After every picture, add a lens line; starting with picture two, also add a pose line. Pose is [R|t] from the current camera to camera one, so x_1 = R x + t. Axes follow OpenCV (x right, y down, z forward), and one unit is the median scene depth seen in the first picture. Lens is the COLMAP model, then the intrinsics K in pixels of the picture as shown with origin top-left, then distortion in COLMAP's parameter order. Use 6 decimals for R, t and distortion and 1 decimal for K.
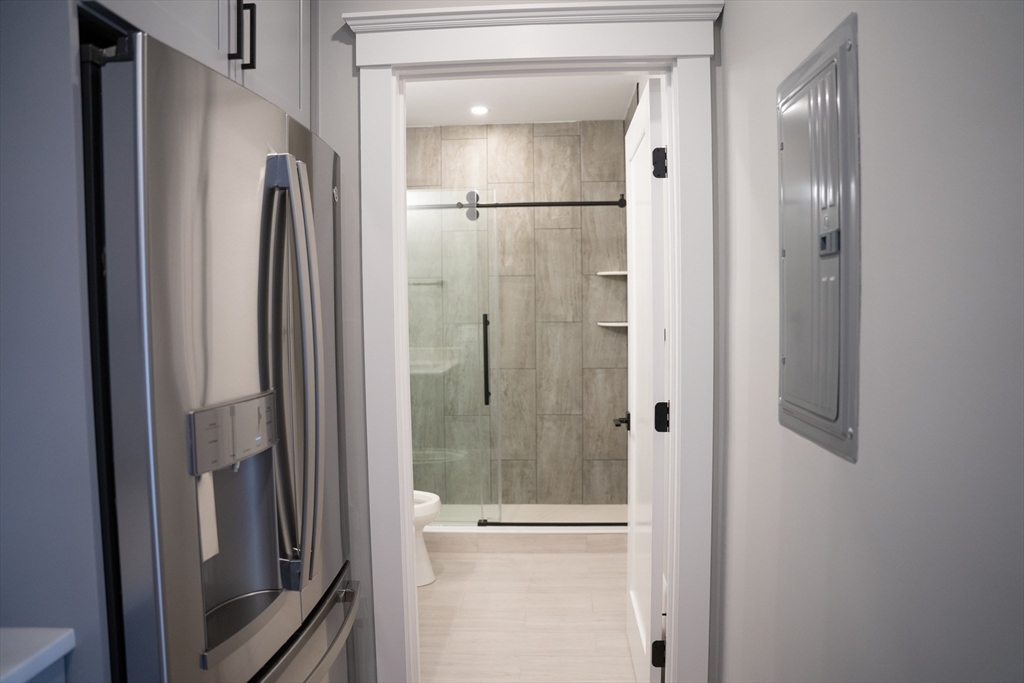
lens RADIAL K [[709.1, 0, 513.1], [0, 709.1, 340.6], [0, 0, 1]] dist [-0.177683, 0.136835]
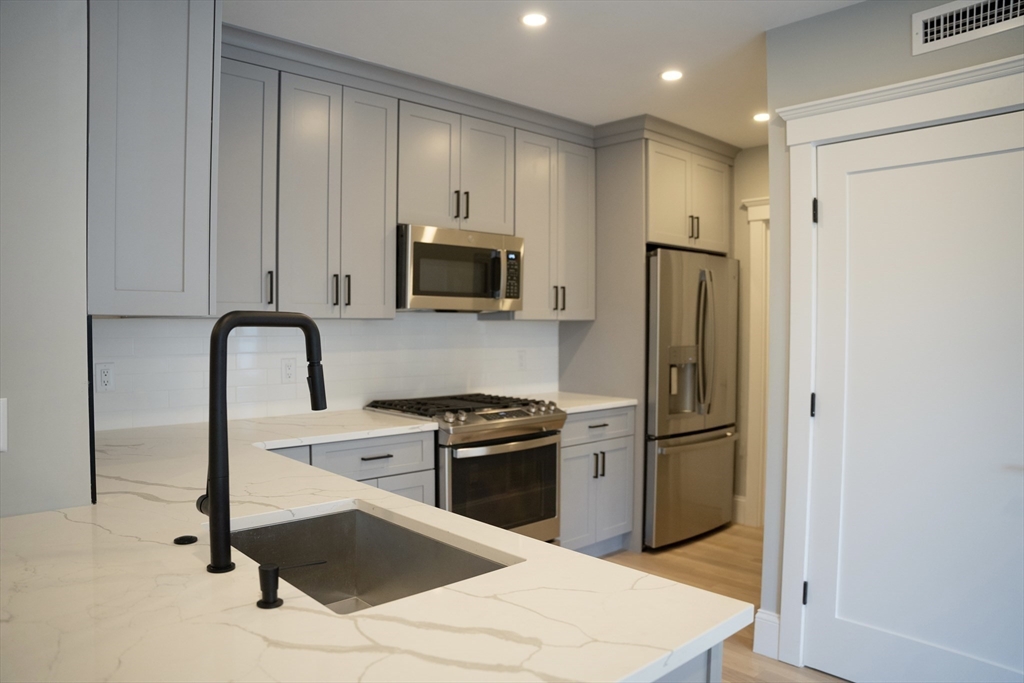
lens RADIAL K [[709.1, 0, 513.1], [0, 709.1, 340.6], [0, 0, 1]] dist [-0.177683, 0.136835]
pose [[0.717313, 0.038858, -0.695667, 0.863499], [-0.056291, 0.998412, -0.002274, 0.076007], [0.694473, 0.040791, 0.718361, -1.276269]]
